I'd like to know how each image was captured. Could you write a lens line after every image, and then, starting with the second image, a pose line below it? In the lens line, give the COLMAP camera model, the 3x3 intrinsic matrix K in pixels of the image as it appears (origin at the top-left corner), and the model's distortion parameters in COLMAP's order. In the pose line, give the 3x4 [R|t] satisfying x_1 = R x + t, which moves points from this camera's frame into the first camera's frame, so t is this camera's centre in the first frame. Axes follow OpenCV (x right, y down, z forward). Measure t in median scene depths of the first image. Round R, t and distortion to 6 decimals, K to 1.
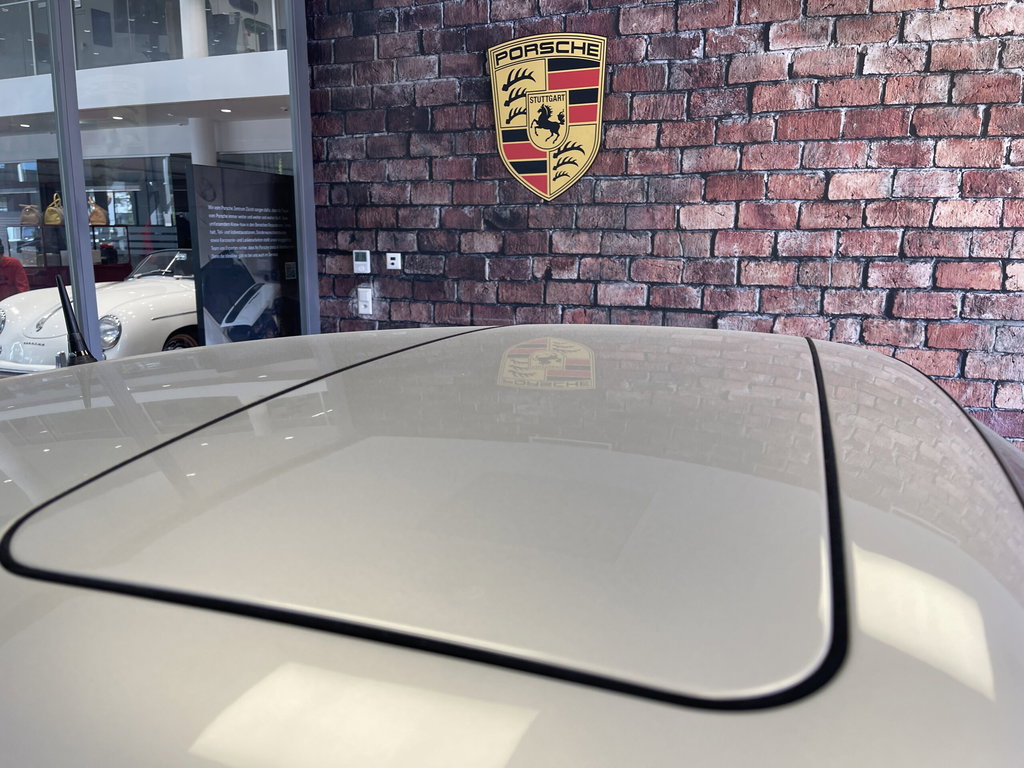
lens RADIAL K [[768.3, 0, 512.0], [0, 768.3, 384.0], [0, 0, 1]] dist [0.090520, -0.118659]
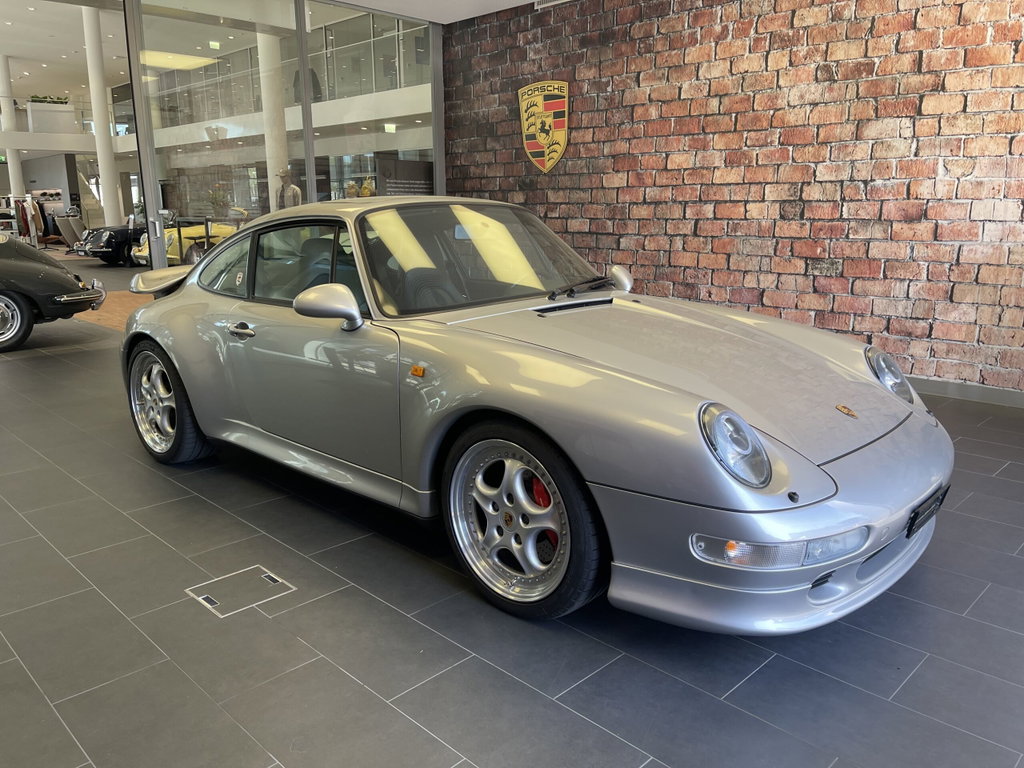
lens RADIAL K [[768.3, 0, 512.0], [0, 768.3, 384.0], [0, 0, 1]] dist [0.090520, -0.118659]
pose [[0.918048, 0.081601, -0.387982, 0.790891], [-0.068286, 0.996510, 0.048007, 0.190397], [0.390545, -0.017579, 0.920416, -0.773575]]
